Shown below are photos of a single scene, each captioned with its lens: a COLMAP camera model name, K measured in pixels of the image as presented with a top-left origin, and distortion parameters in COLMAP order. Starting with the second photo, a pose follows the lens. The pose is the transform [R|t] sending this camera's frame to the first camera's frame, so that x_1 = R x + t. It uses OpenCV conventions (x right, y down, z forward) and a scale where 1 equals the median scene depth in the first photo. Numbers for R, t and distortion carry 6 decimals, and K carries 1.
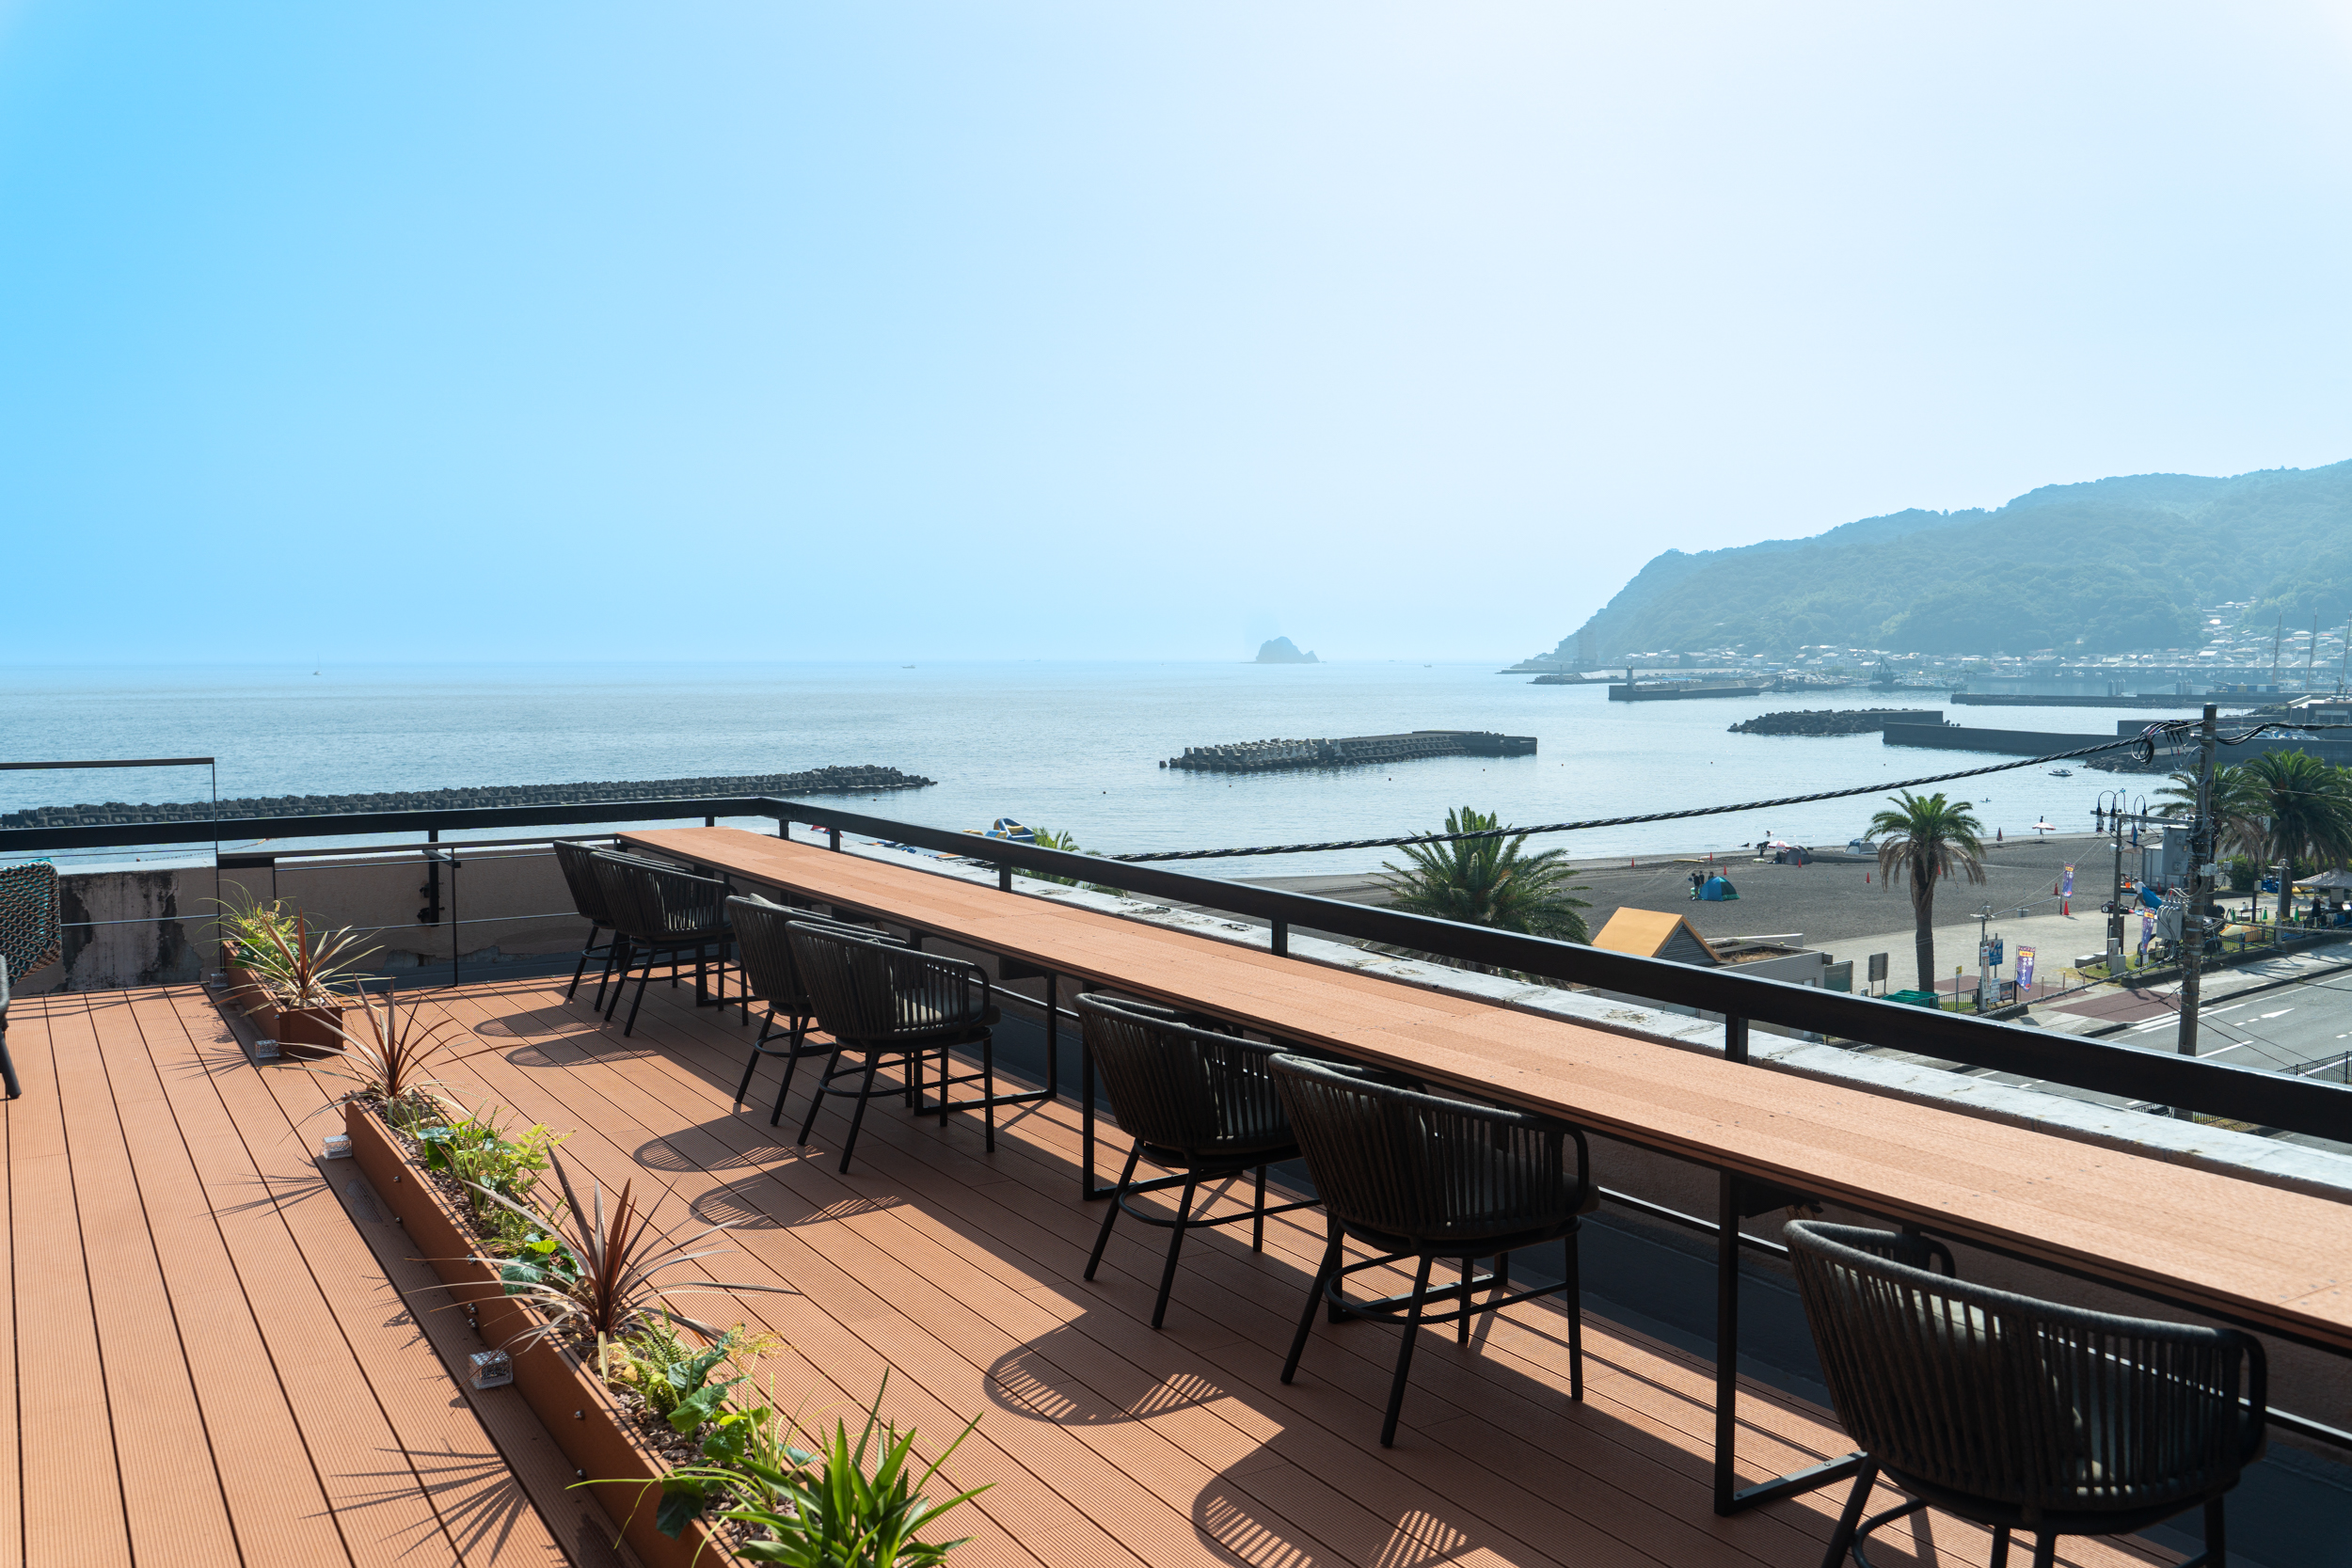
lens RADIAL K [[1877.8, 0, 1173.1], [0, 1877.8, 788.7], [0, 0, 1]] dist [0.001664, -0.008295]
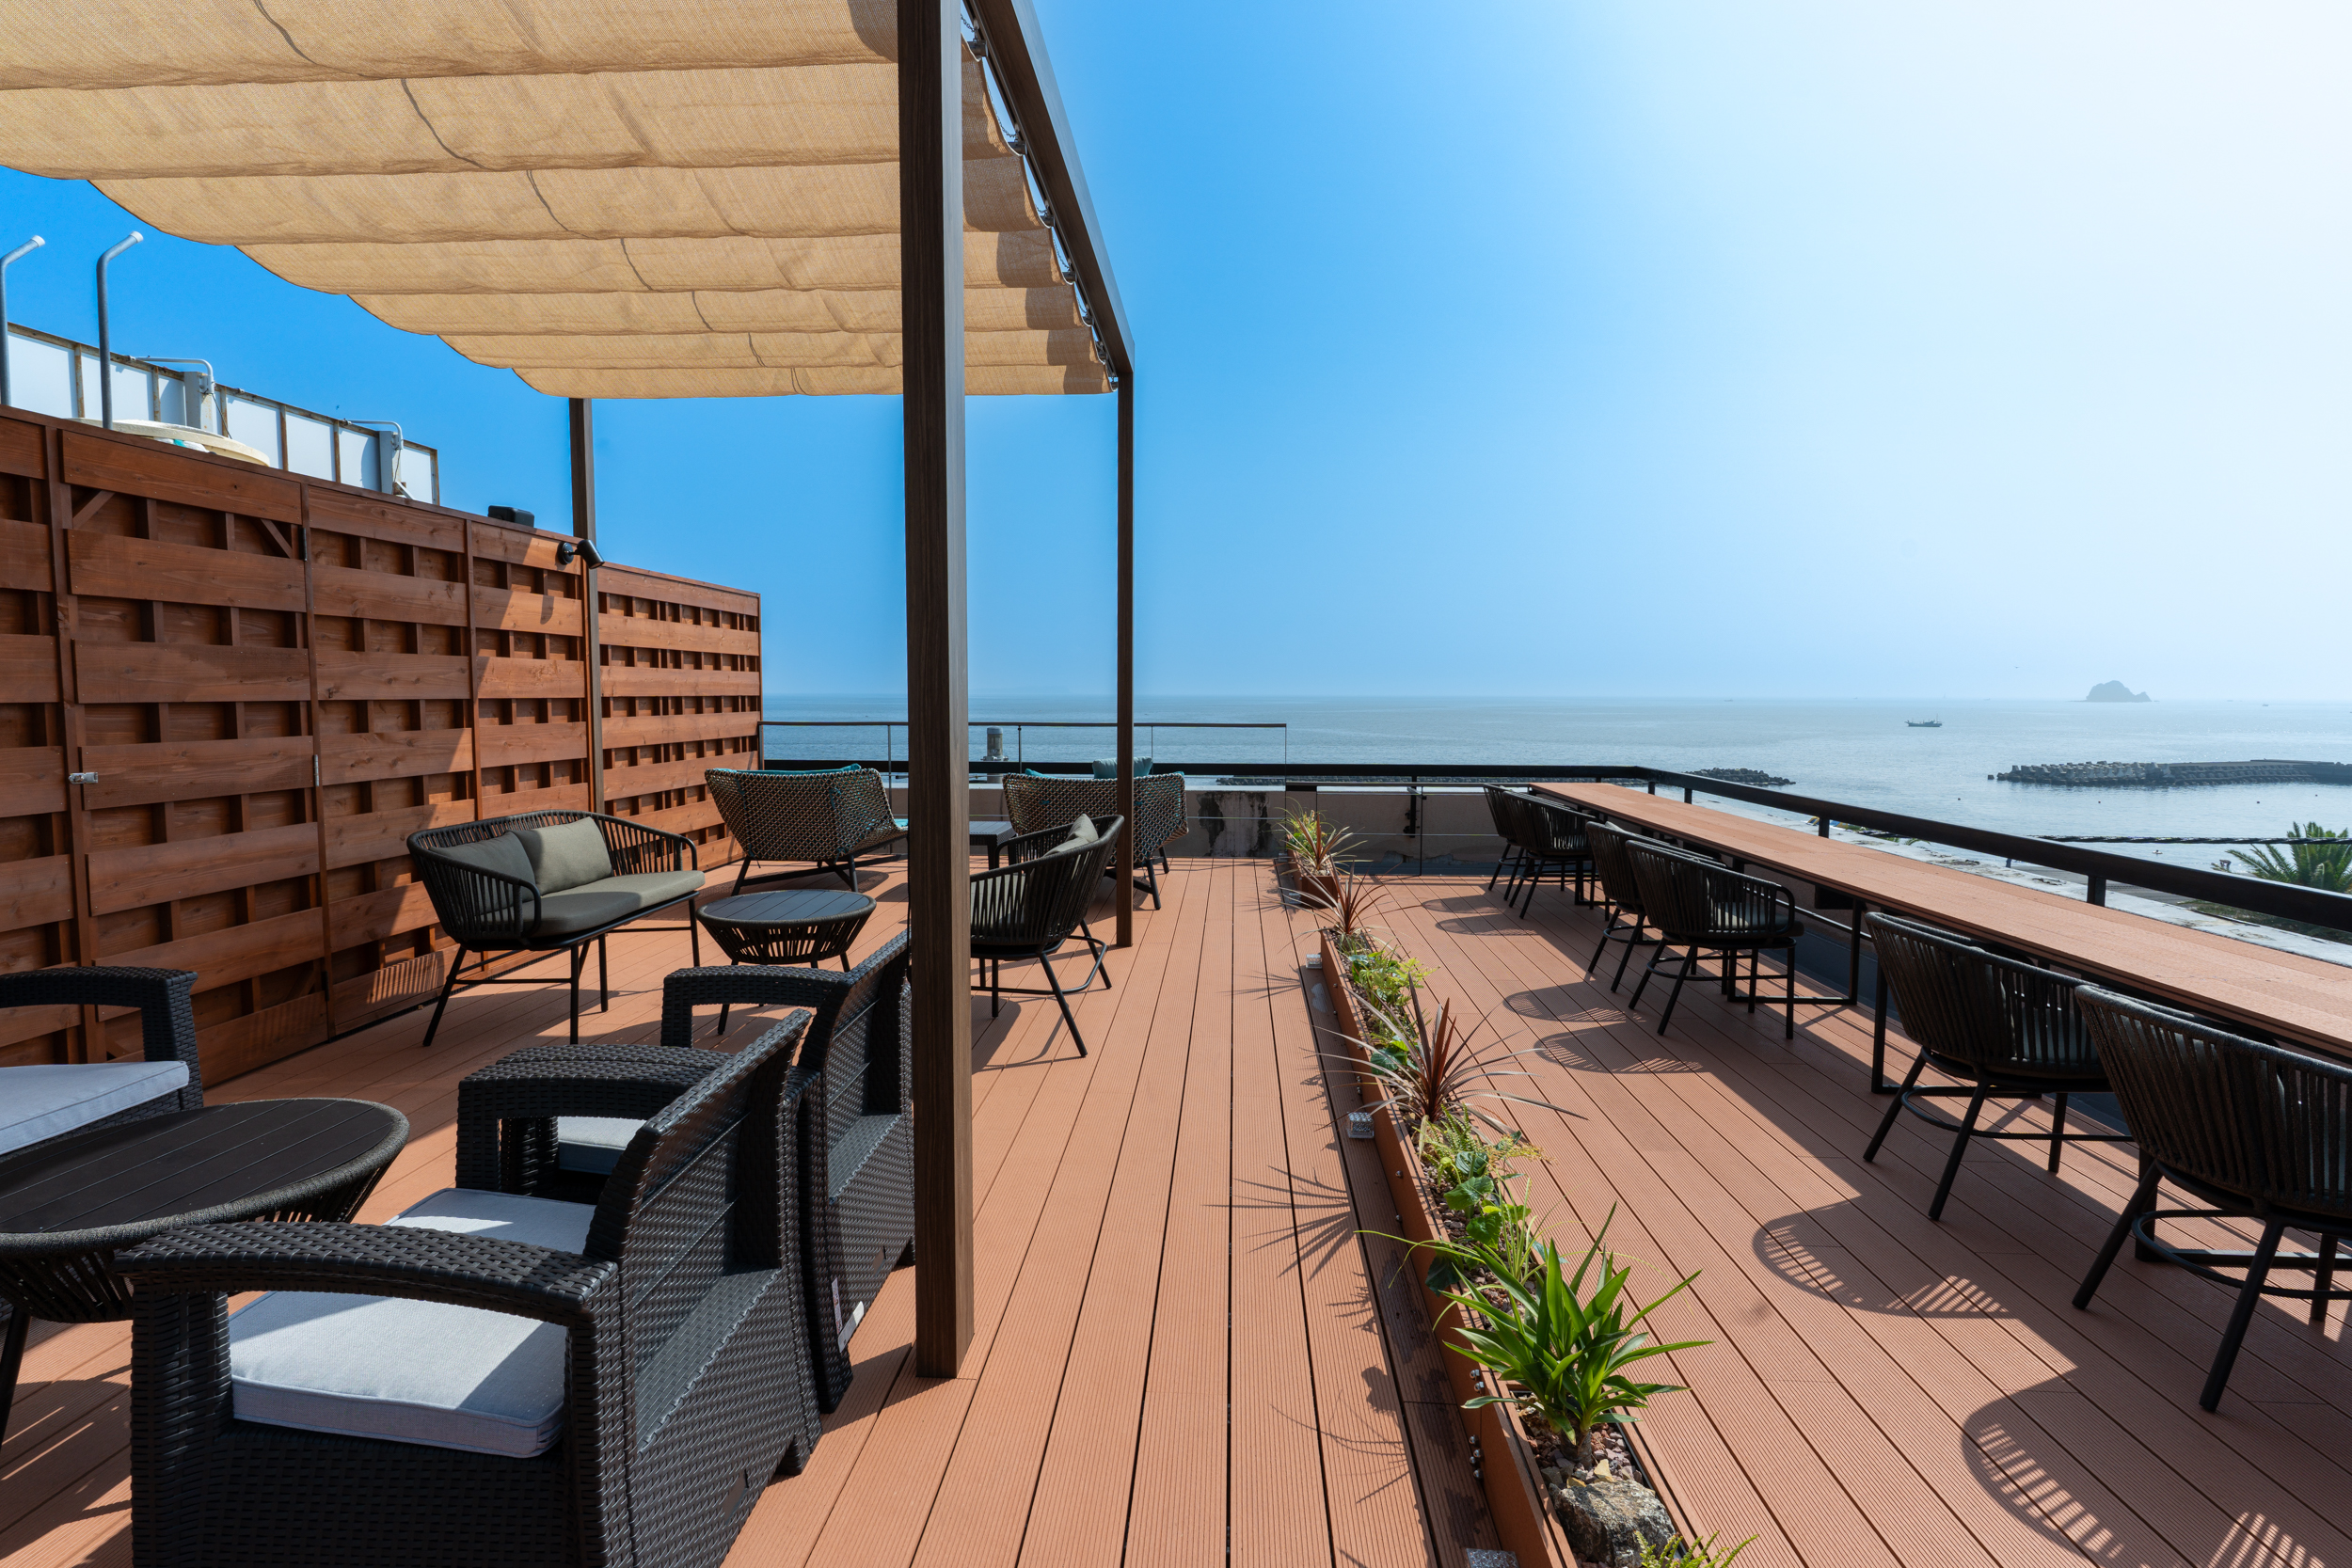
lens RADIAL K [[1176.2, 0, 1165.9], [0, 1176.2, 777.4], [0, 0, 1]] dist [0.001205, -0.001530]
pose [[0.814556, 0.046945, -0.578182, 0.007916], [-0.046272, 0.998802, 0.015908, 0.026263], [0.578237, 0.013796, 0.815753, 0.121168]]
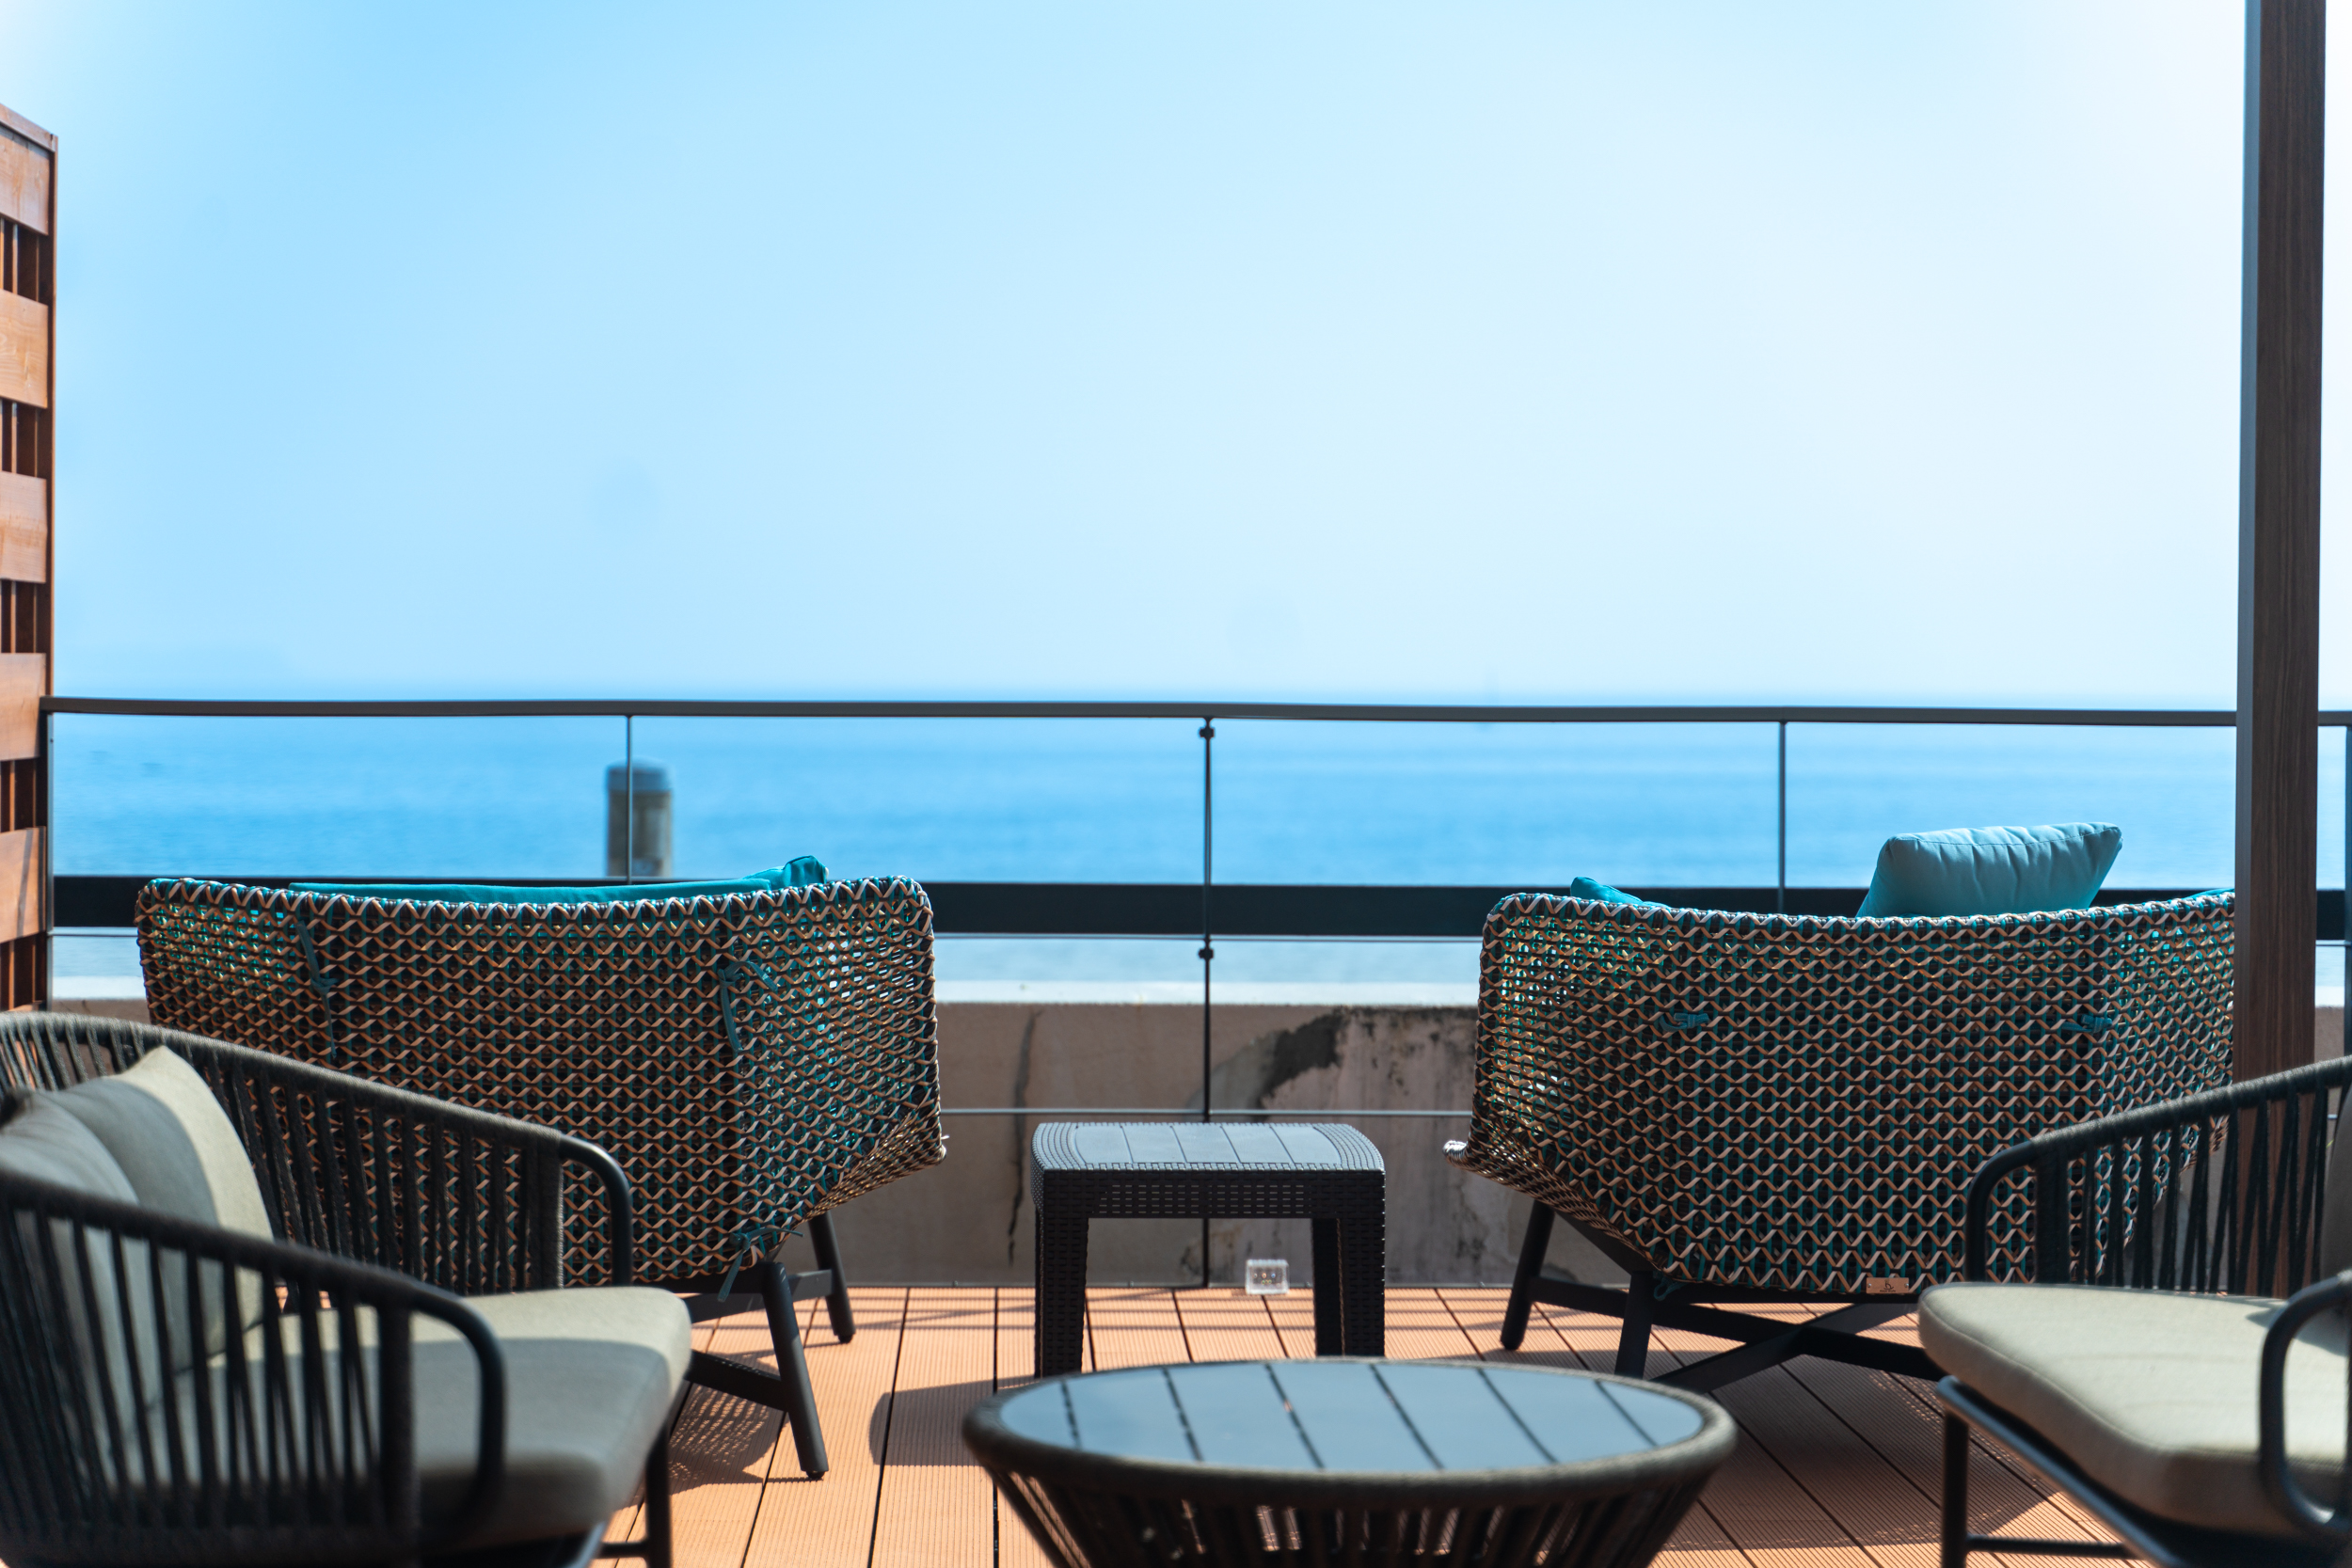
lens RADIAL K [[5027.0, 0, 1169.5], [0, 5027.0, 723.1], [0, 0, 1]] dist [0.015264, 0.277725]
pose [[0.863463, 0.012938, -0.504246, -0.264054], [-0.044416, 0.997738, -0.050457, 0.067467], [0.502452, 0.065964, 0.862085, -0.035158]]
